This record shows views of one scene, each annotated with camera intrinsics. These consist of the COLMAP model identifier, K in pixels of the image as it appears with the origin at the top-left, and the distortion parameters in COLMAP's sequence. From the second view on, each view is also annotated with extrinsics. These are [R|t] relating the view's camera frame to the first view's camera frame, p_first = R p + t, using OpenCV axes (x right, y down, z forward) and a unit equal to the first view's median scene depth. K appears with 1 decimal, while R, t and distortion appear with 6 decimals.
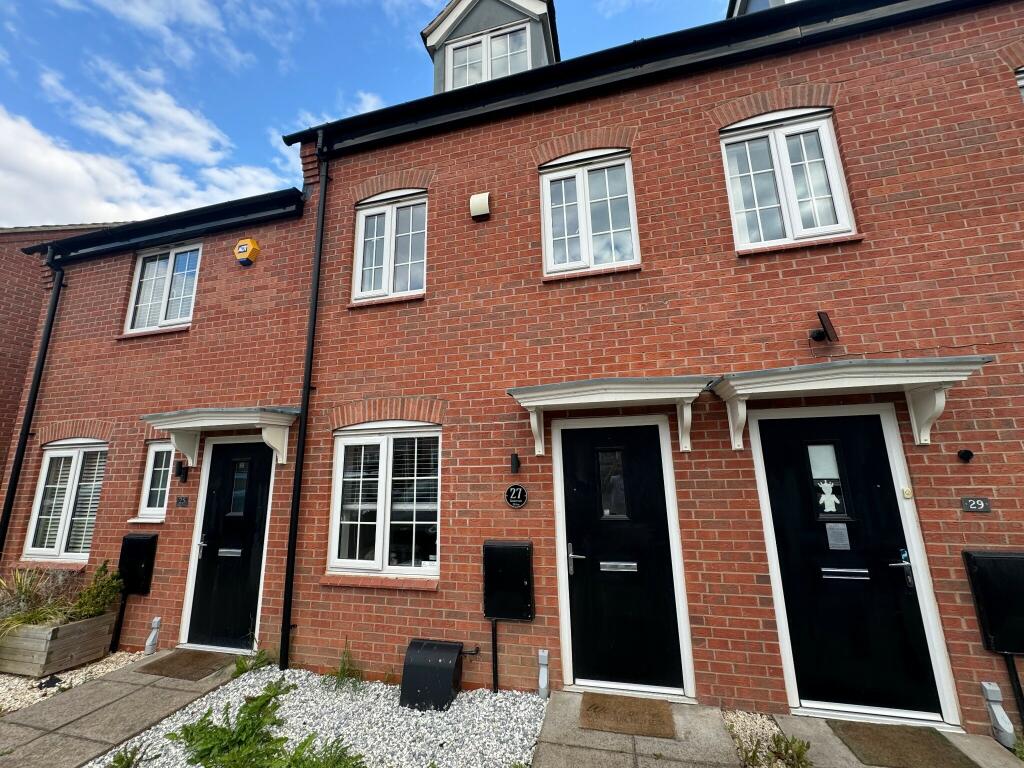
lens RADIAL K [[409.3, 0, 512.1], [0, 409.3, 379.9], [0, 0, 1]] dist [-0.000668, 0.000118]
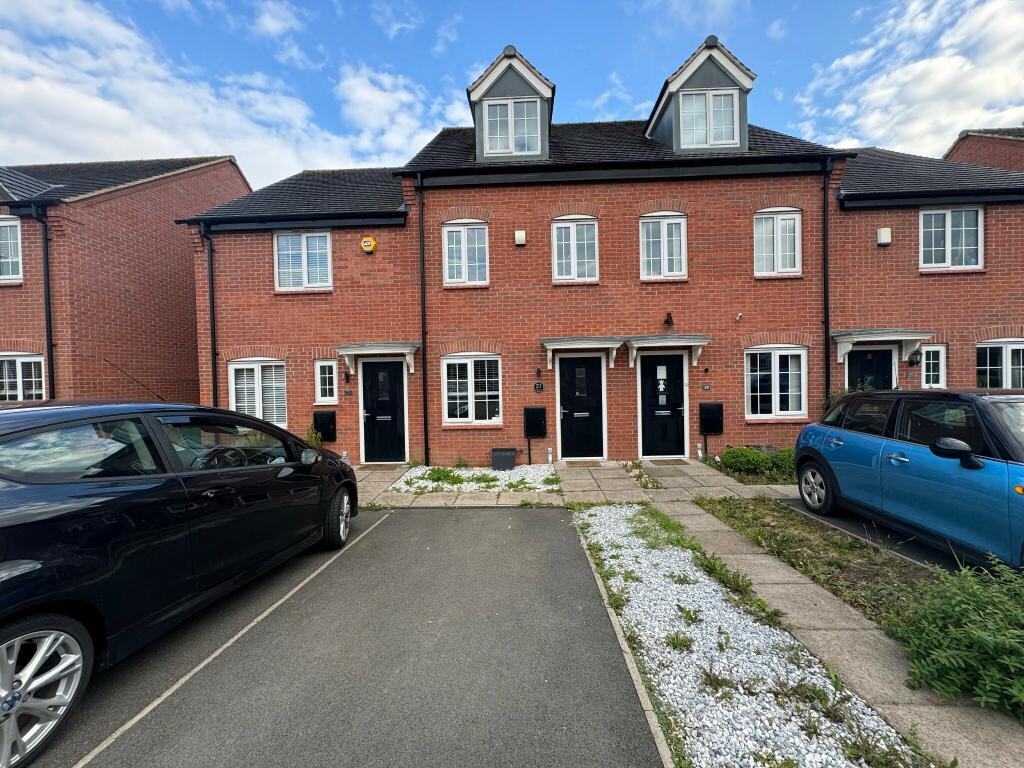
lens RADIAL K [[409.3, 0, 512.1], [0, 409.3, 379.9], [0, 0, 1]] dist [-0.000668, 0.000118]
pose [[0.974754, -0.002588, 0.223266, -0.584428], [-0.045918, 0.976236, 0.211788, -0.205110], [-0.218508, -0.216693, 0.951472, -1.005085]]
